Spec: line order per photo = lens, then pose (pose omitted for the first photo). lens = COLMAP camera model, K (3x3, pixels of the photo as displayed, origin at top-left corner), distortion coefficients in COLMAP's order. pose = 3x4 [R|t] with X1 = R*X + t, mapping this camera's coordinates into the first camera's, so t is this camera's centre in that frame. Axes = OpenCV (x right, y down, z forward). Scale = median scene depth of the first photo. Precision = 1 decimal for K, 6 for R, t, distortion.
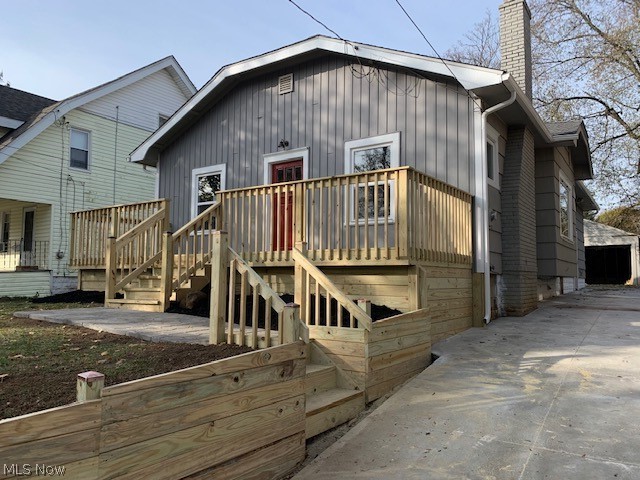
lens RADIAL K [[482.0, 0, 320.0], [0, 482.0, 240.0], [0, 0, 1]] dist [0.023318, -0.003329]
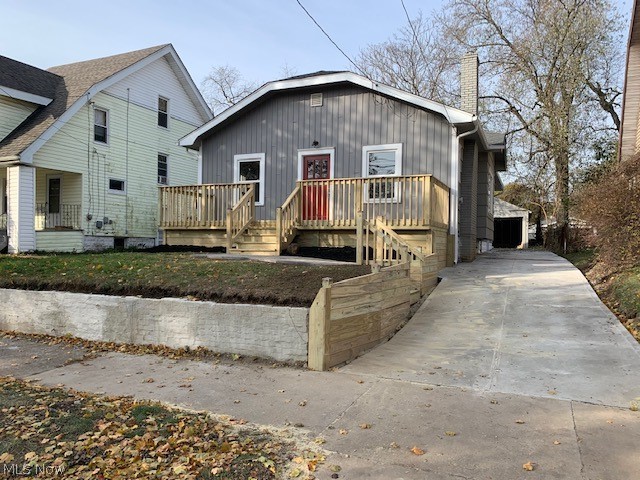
lens RADIAL K [[482.0, 0, 320.0], [0, 482.0, 240.0], [0, 0, 1]] dist [0.023318, -0.003329]
pose [[0.982402, 0.011584, 0.186419, -0.333641], [-0.024687, 0.997371, 0.068125, -0.012782], [-0.185140, -0.071528, 0.980106, -0.425456]]
